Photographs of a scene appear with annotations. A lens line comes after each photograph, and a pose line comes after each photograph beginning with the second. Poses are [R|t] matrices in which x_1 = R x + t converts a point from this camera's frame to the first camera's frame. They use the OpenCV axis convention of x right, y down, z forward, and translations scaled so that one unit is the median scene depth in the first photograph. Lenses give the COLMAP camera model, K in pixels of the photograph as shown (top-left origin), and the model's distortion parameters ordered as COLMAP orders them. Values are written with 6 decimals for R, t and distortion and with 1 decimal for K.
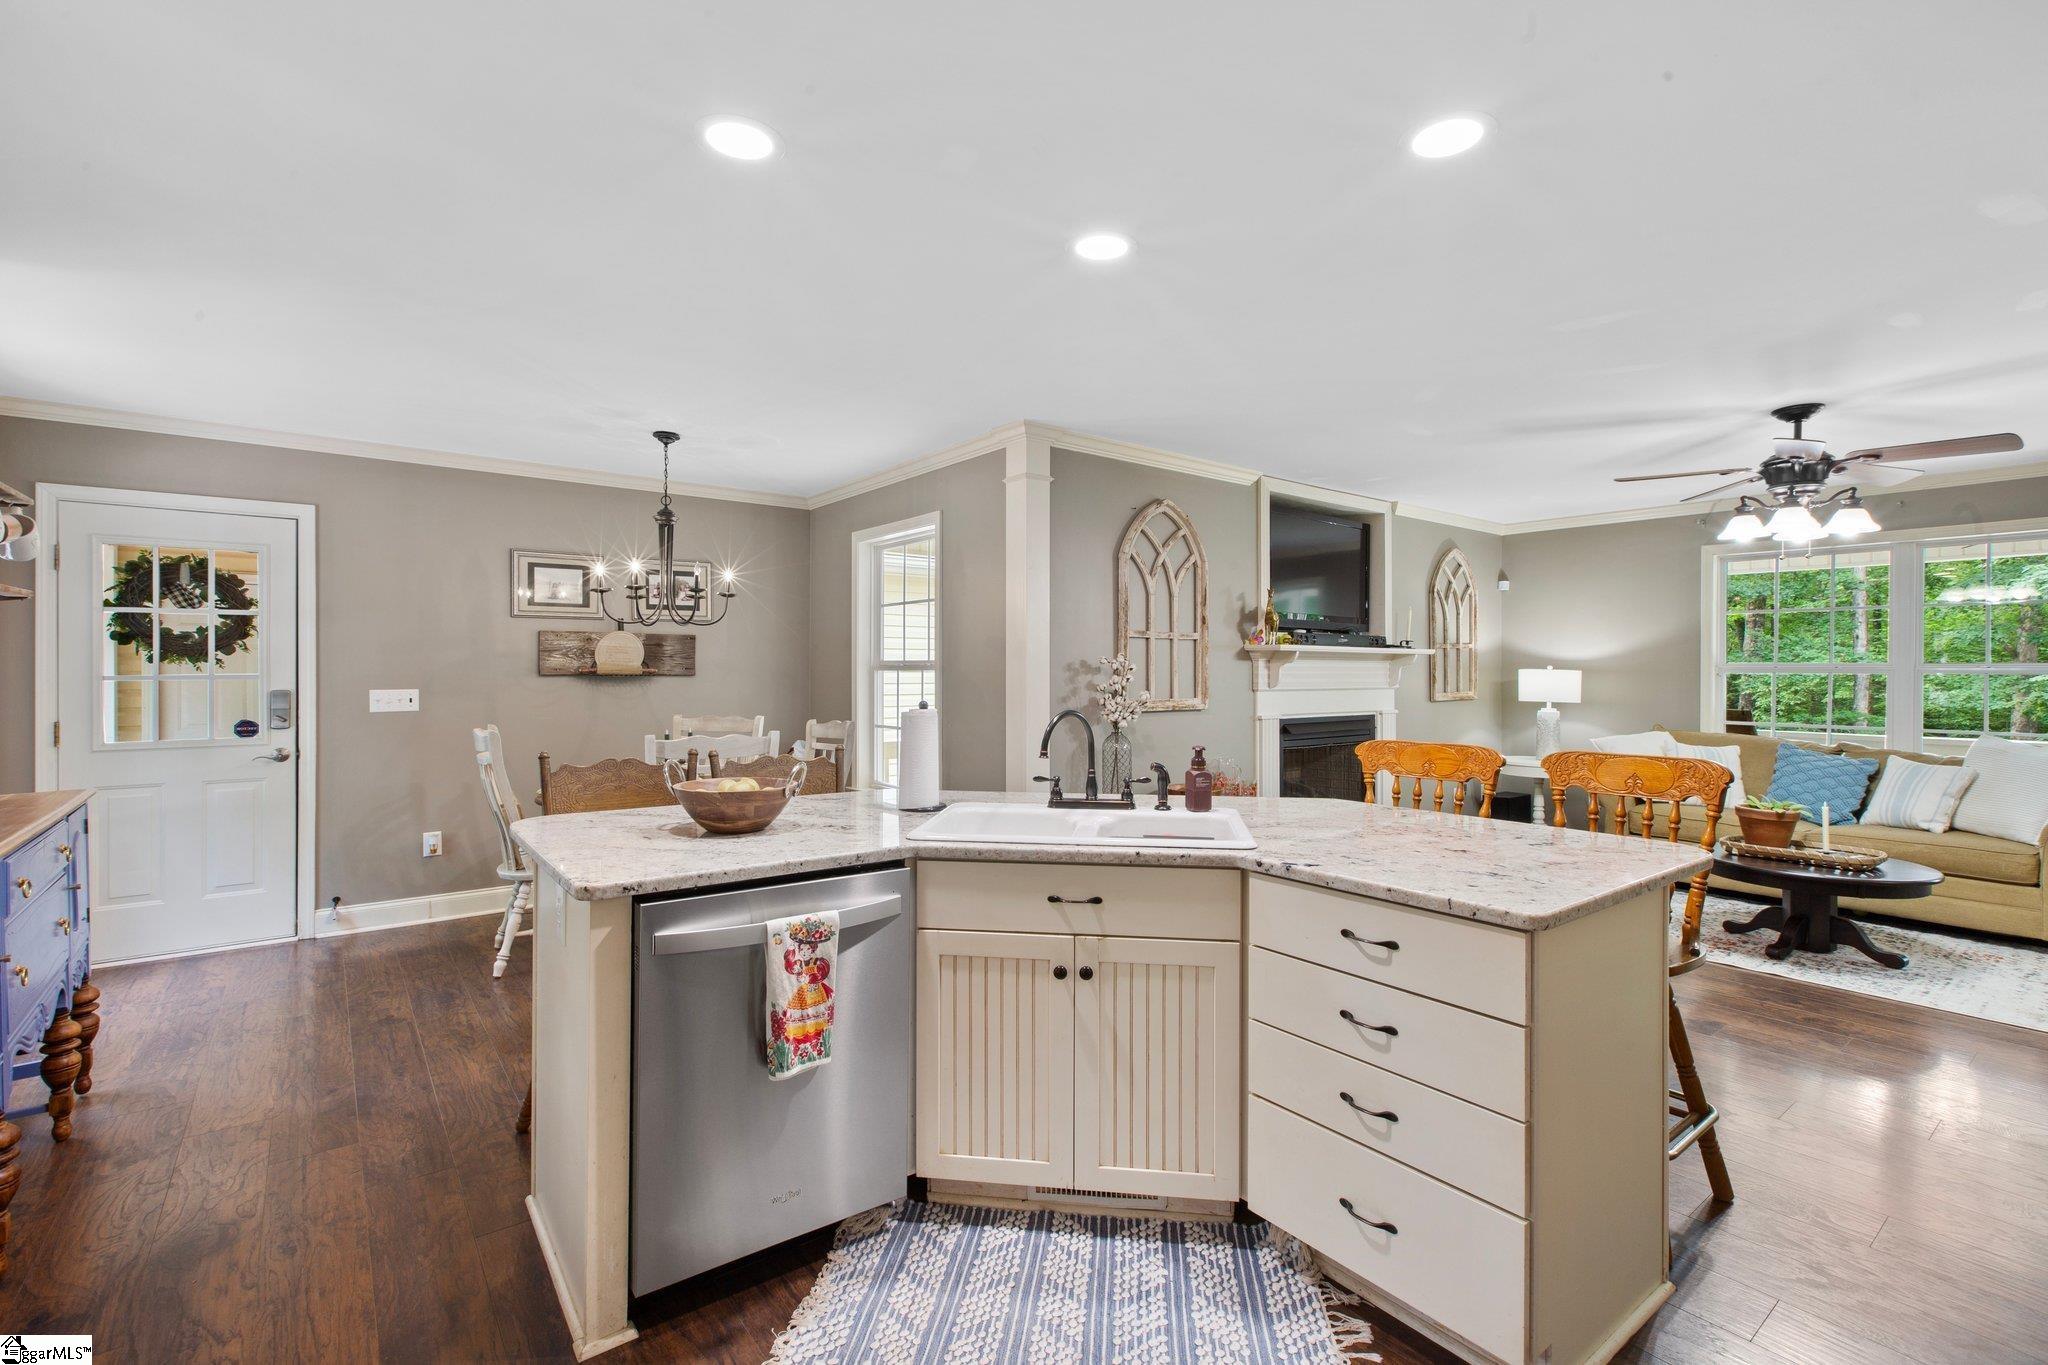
lens RADIAL K [[927.1, 0, 1033.0], [0, 927.1, 669.5], [0, 0, 1]] dist [-0.000712, -0.000452]
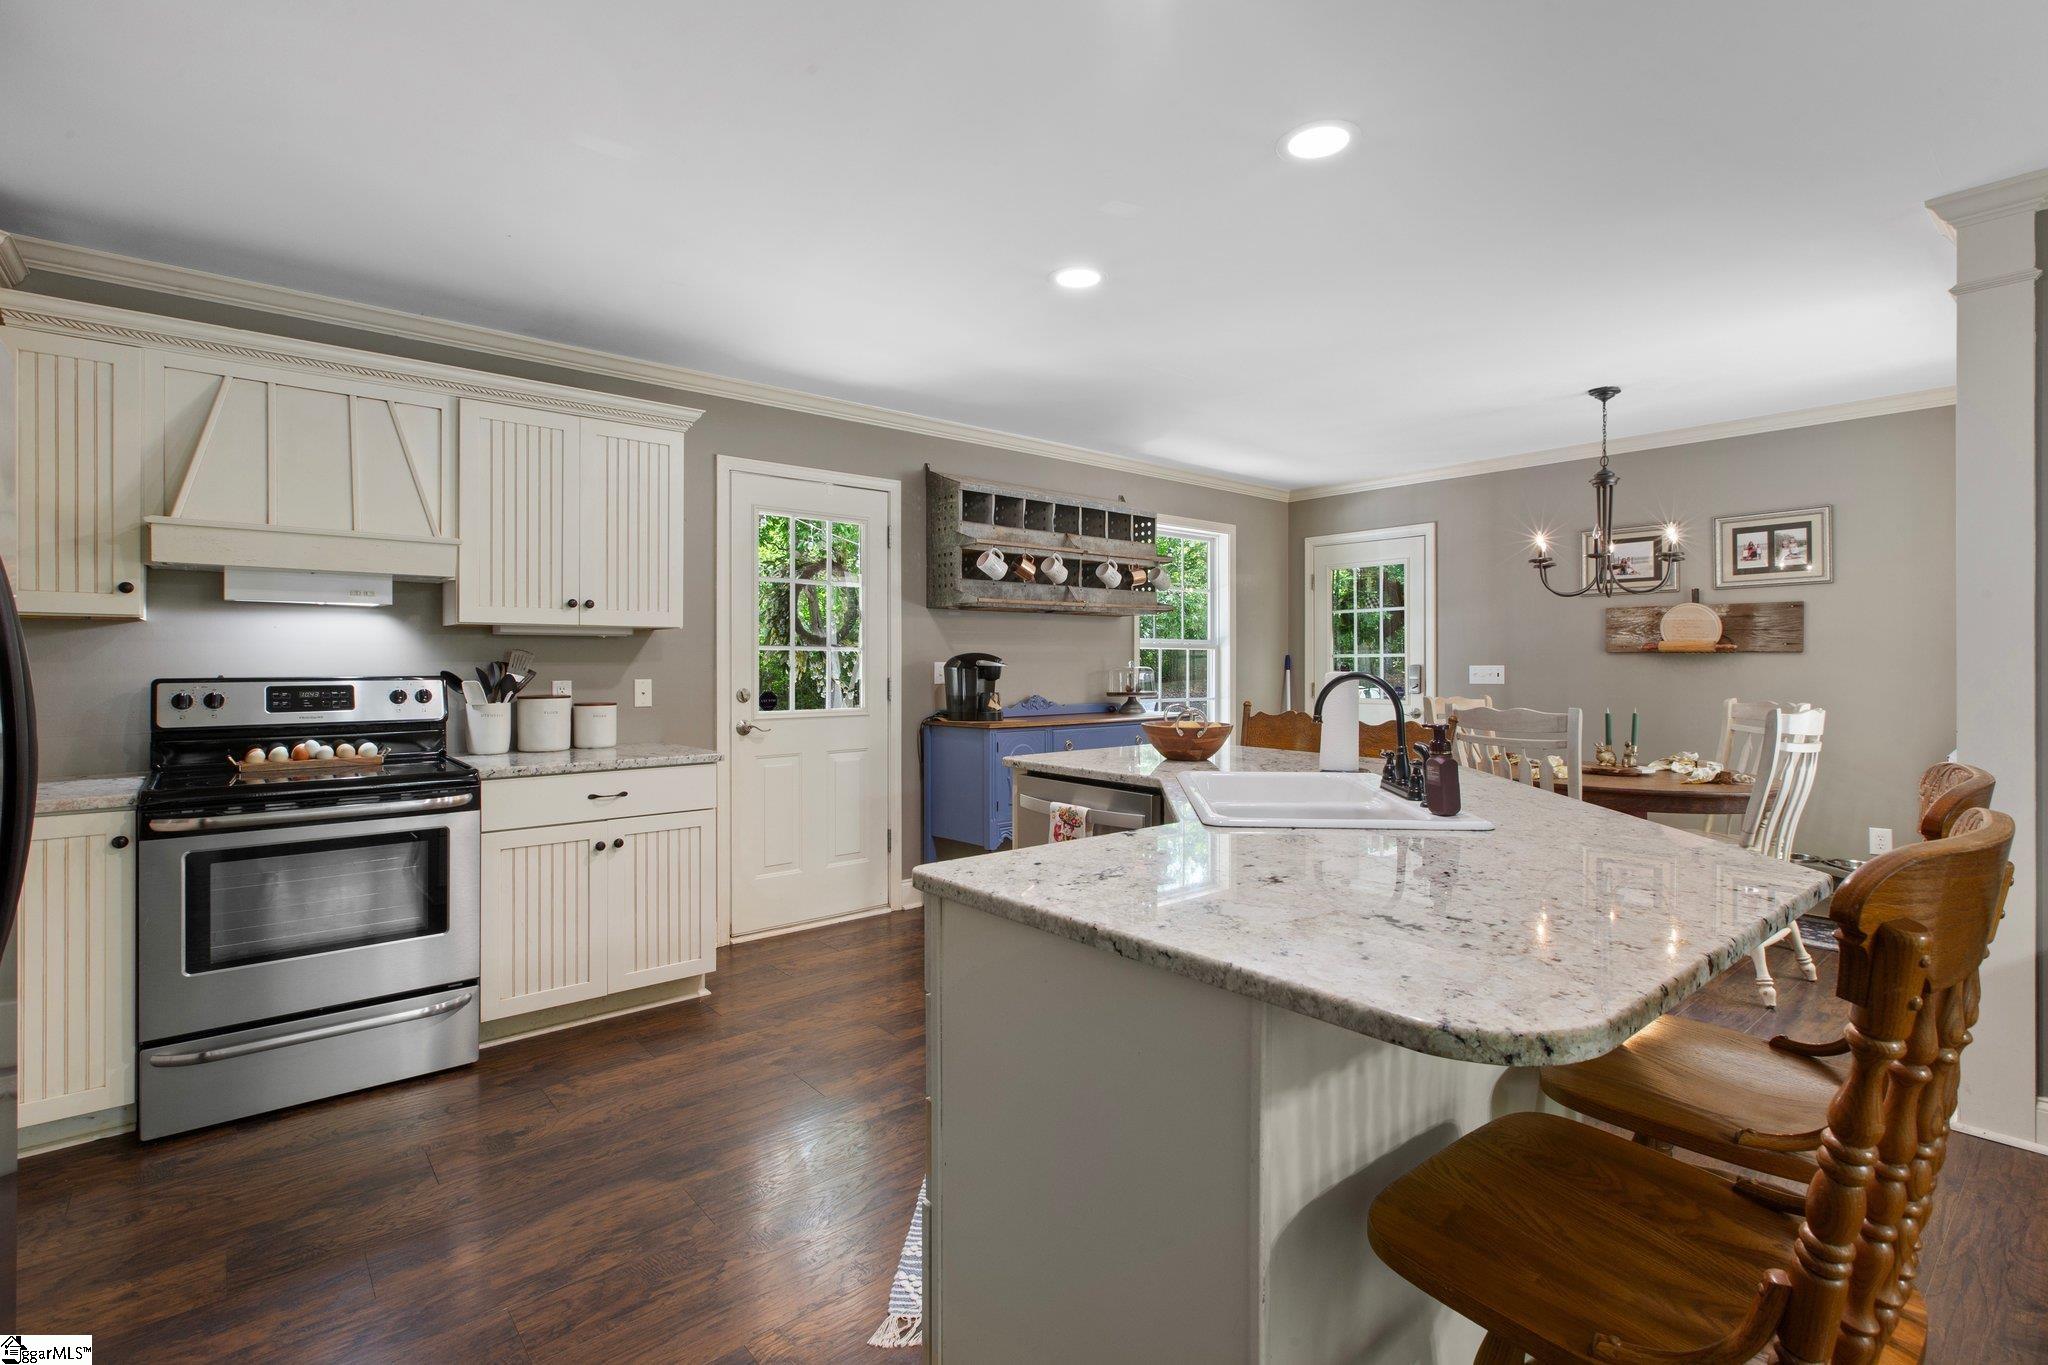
lens RADIAL K [[941.6, 0, 1028.5], [0, 941.6, 665.9], [0, 0, 1]] dist [0.001566, 0.000432]
pose [[0.049655, 0.002369, -0.998764, 0.481772], [-0.001074, 0.999997, 0.002318, 0.019905], [0.998766, 0.000957, 0.049658, 0.349880]]
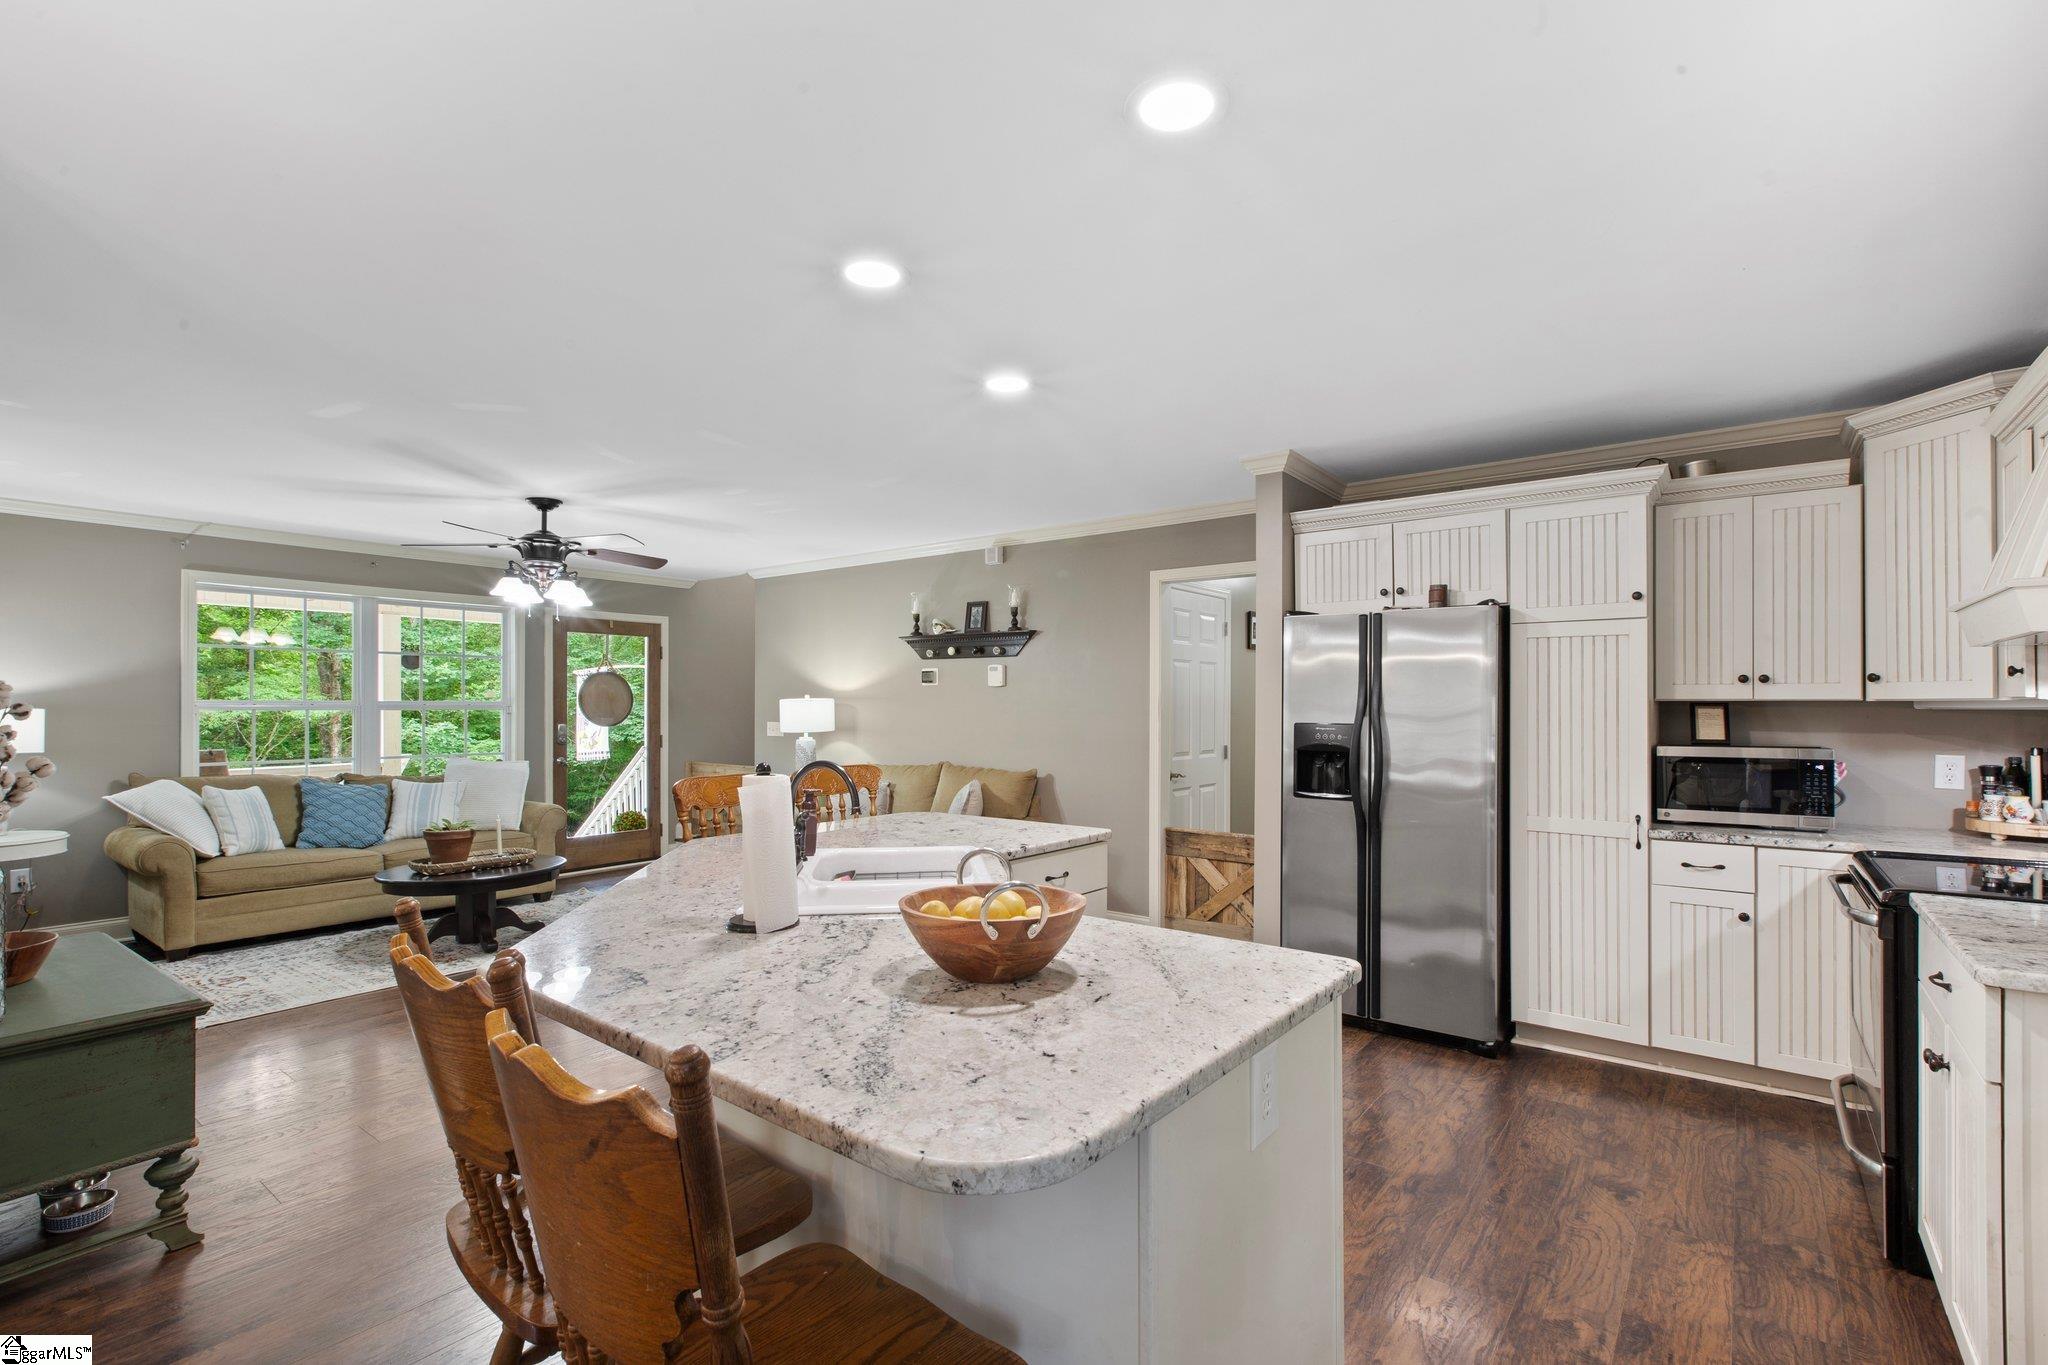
lens RADIAL K [[931.7, 0, 1029.6], [0, 931.7, 693.6], [0, 0, 1]] dist [0.003619, 0.000416]
pose [[-0.264256, 0.006732, 0.964429, -0.459107], [0.001805, 0.999977, -0.006486, -0.006985], [-0.964451, 0.000027, -0.264262, 0.561660]]
